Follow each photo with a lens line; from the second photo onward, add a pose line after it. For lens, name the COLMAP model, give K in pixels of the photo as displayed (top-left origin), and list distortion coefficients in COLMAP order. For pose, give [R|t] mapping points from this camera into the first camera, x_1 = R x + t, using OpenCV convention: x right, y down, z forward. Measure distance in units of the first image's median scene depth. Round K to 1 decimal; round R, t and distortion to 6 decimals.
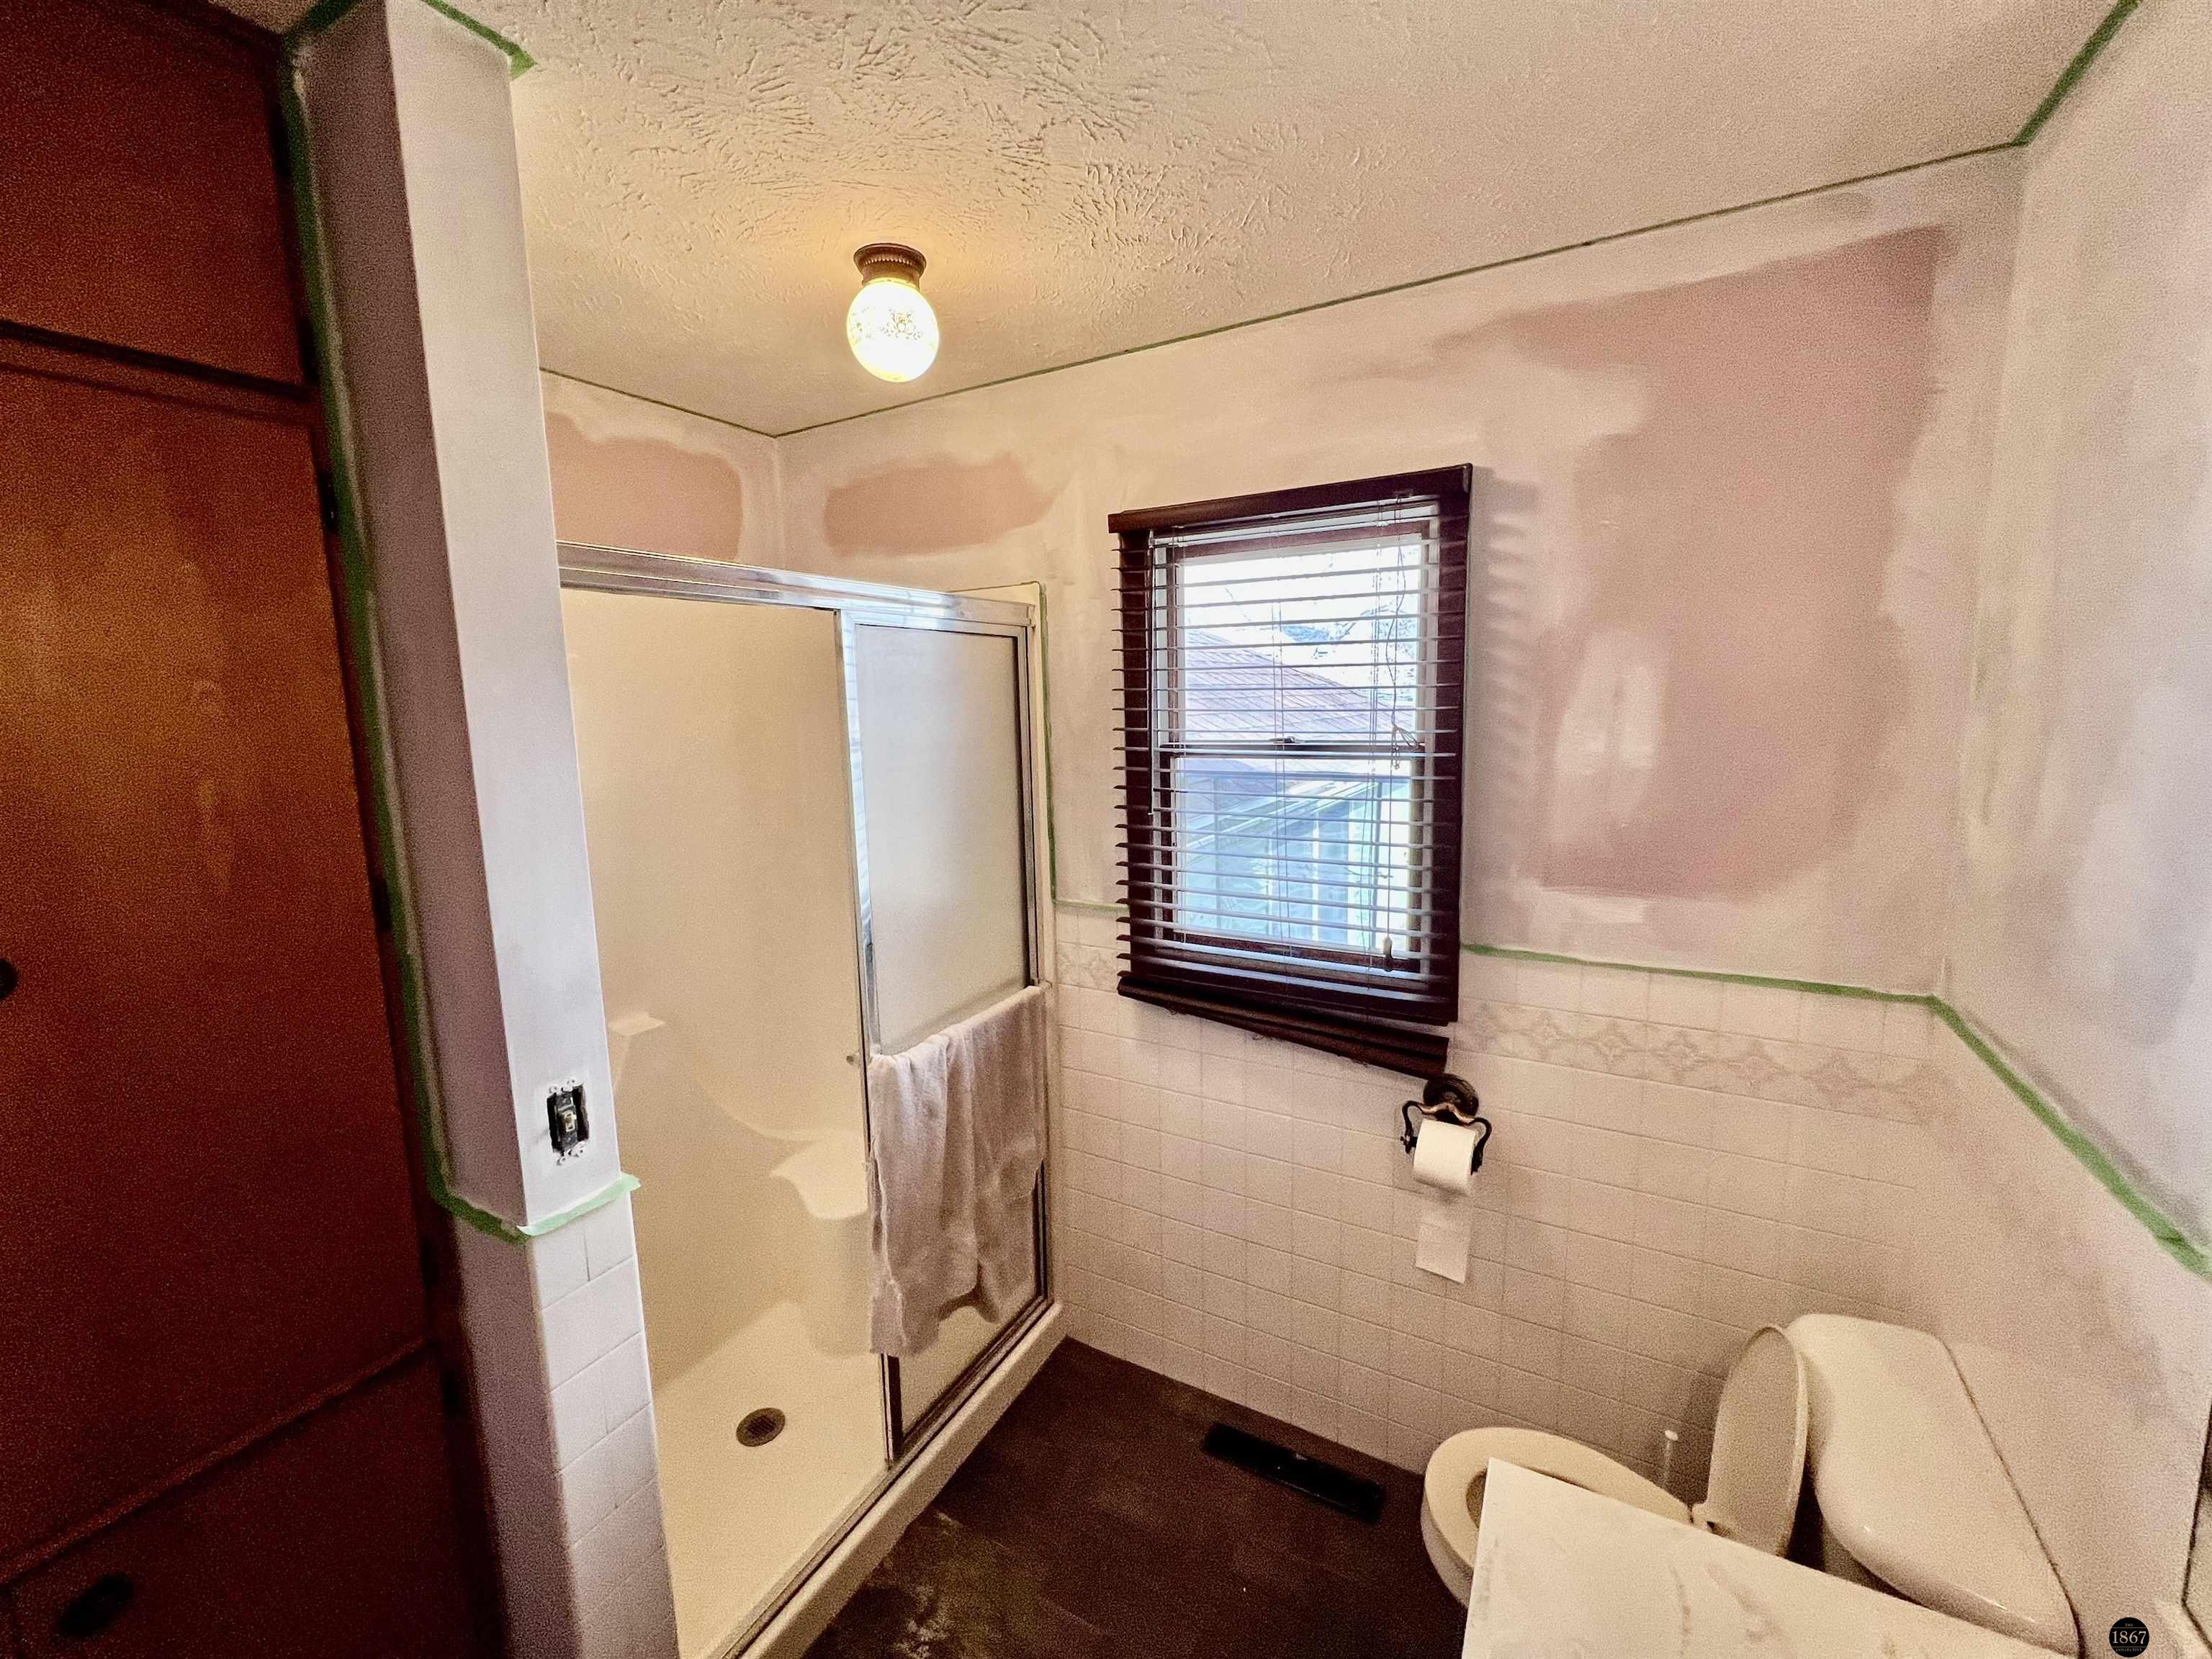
lens RADIAL K [[887.7, 0, 1106.0], [0, 887.7, 829.5], [0, 0, 1]] dist [-0.002139, -0.000287]
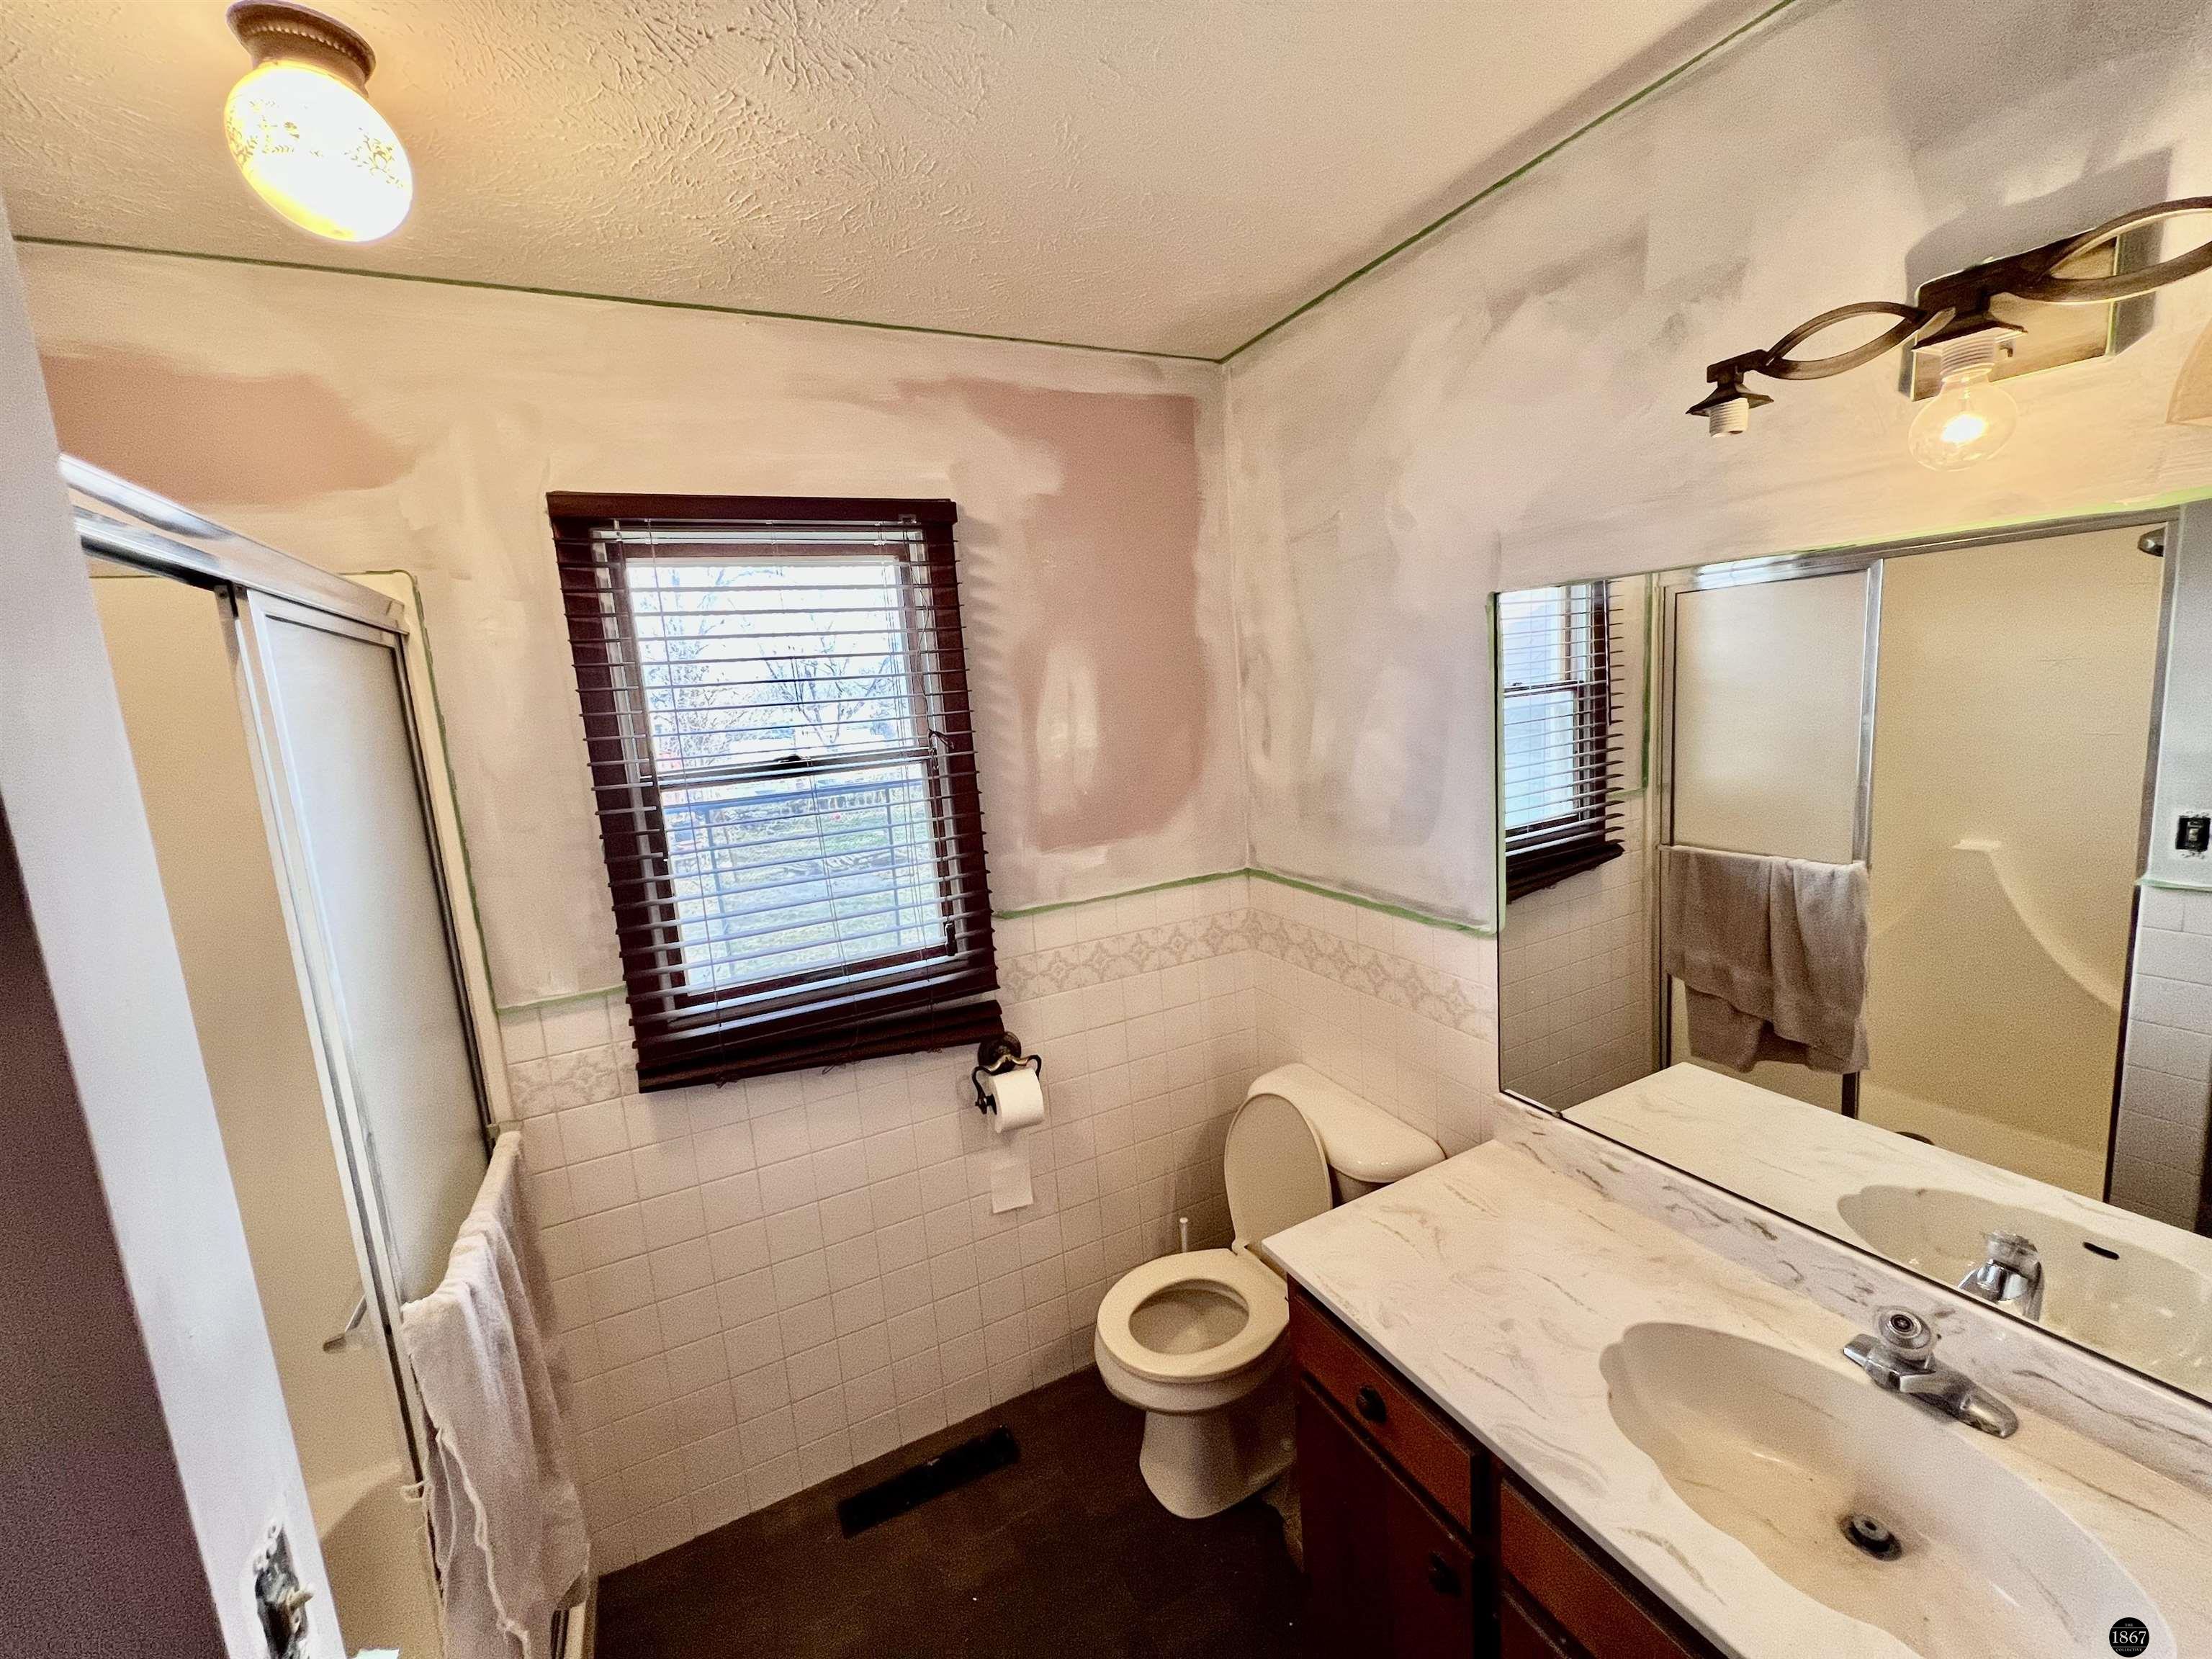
lens RADIAL K [[891.7, 0, 1106.0], [0, 891.7, 829.5], [0, 0, 1]] dist [0.000082, -0.000397]
pose [[0.561698, -0.153260, 0.813023, -0.424007], [0.183796, 0.981252, 0.057992, -0.019569], [-0.806669, 0.116857, 0.579336, 0.191754]]
